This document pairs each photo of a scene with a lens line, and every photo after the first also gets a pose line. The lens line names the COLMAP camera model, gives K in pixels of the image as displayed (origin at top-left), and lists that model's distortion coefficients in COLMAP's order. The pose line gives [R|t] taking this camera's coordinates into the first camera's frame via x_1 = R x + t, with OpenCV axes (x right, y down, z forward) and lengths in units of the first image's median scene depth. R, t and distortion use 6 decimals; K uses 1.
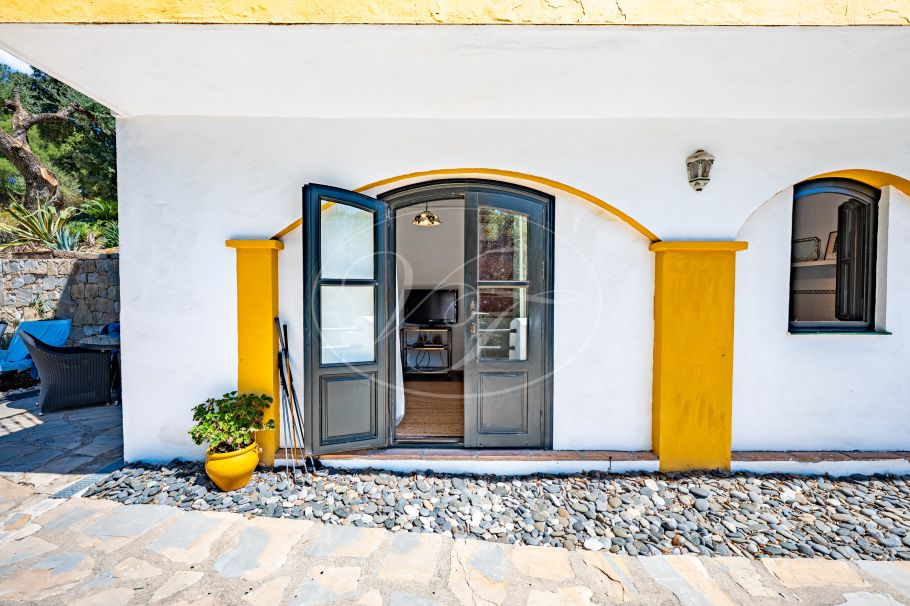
lens RADIAL K [[390.7, 0, 455.1], [0, 390.7, 302.7], [0, 0, 1]] dist [-0.000130, 0.000102]
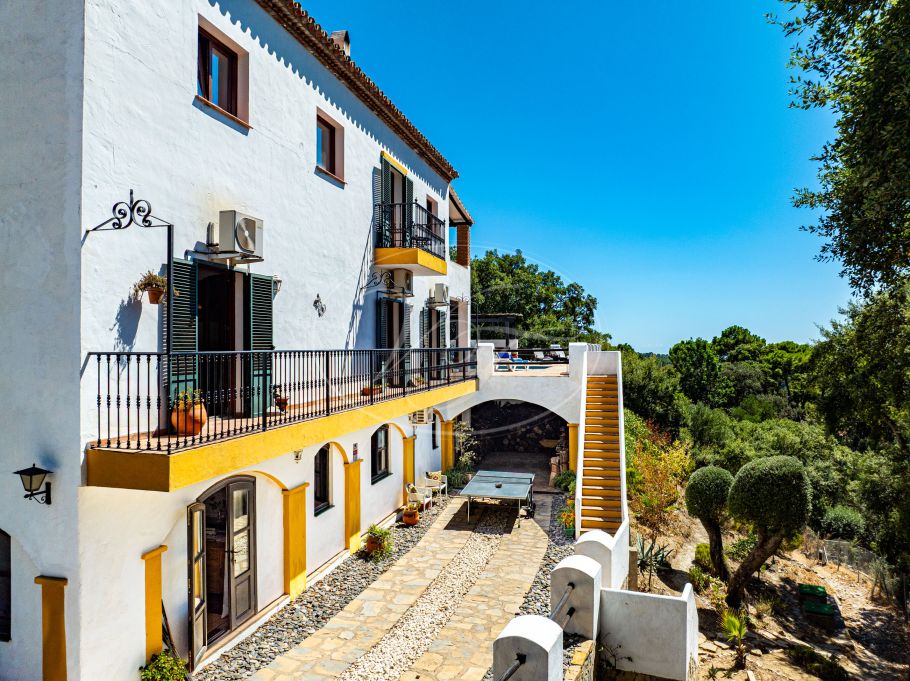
lens RADIAL K [[654.2, 0, 456.3], [0, 654.2, 340.5], [0, 0, 1]] dist [-0.001189, 0.004438]
pose [[0.247448, 0.003196, 0.968896, -2.883843], [0.023517, 0.999680, -0.009304, -0.987700], [-0.968616, 0.025087, 0.247294, -0.823580]]
